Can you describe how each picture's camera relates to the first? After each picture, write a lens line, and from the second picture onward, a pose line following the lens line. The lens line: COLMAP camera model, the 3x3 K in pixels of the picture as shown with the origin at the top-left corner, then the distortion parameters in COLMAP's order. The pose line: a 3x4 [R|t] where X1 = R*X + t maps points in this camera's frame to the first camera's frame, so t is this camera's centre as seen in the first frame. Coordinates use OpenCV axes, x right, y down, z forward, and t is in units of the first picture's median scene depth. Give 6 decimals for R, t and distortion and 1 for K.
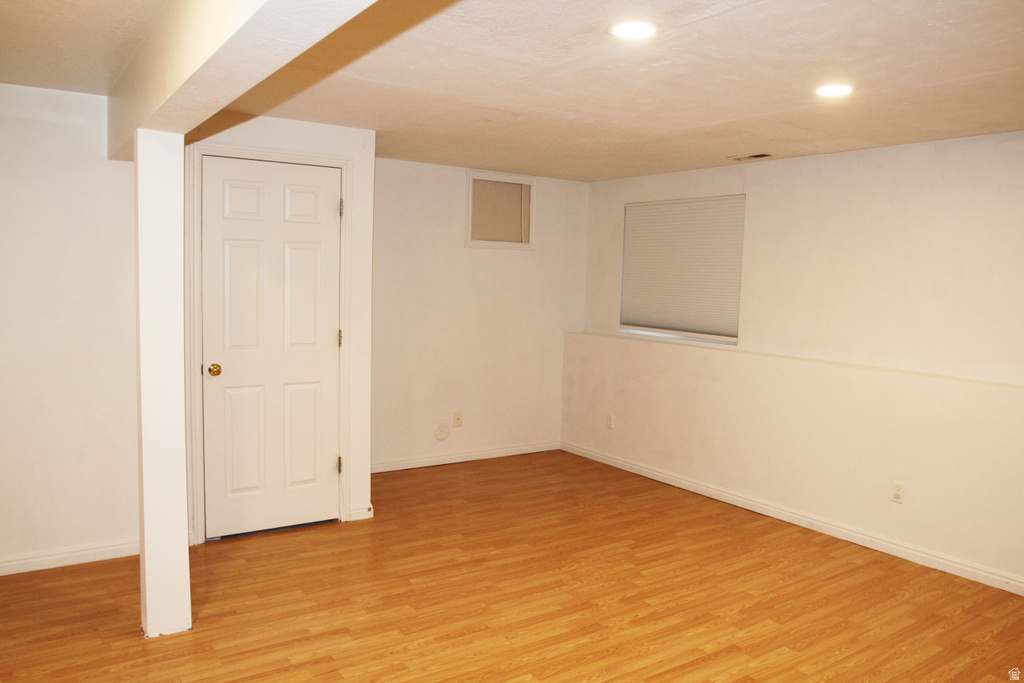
lens RADIAL K [[757.9, 0, 510.0], [0, 757.9, 339.0], [0, 0, 1]] dist [-0.090156, 0.050873]
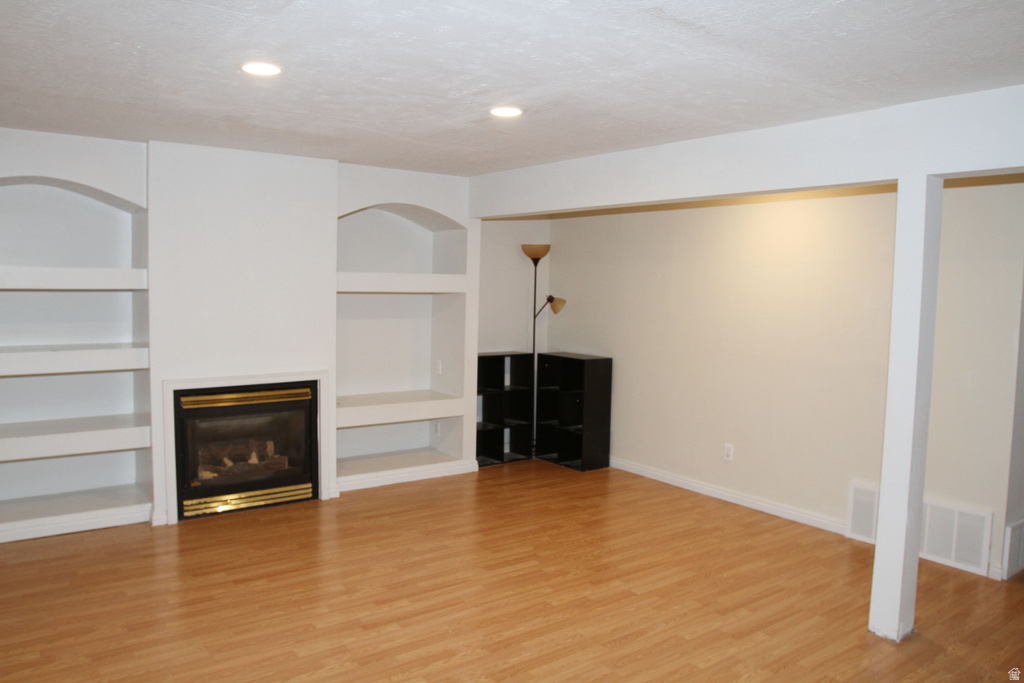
lens RADIAL K [[757.9, 0, 511.9], [0, 757.9, 342.6], [0, 0, 1]] dist [-0.090156, 0.050873]
pose [[-0.997641, -0.046452, -0.050542, 0.134846], [-0.054146, 0.985066, 0.163442, -0.140710], [0.042195, 0.165793, -0.985257, 1.604161]]
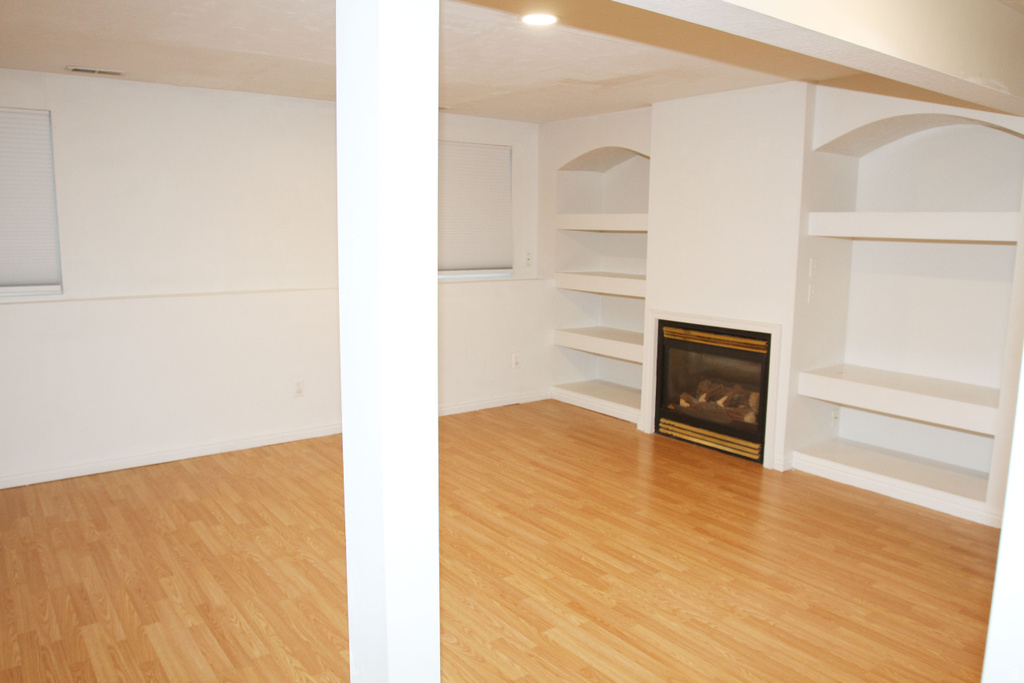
lens RADIAL K [[757.9, 0, 510.0], [0, 757.9, 339.7], [0, 0, 1]] dist [-0.090156, 0.050873]
pose [[-0.043400, -0.177107, 0.983234, -0.747522], [0.072721, 0.980991, 0.179913, -0.073975], [-0.996408, 0.079310, -0.029696, 0.735249]]
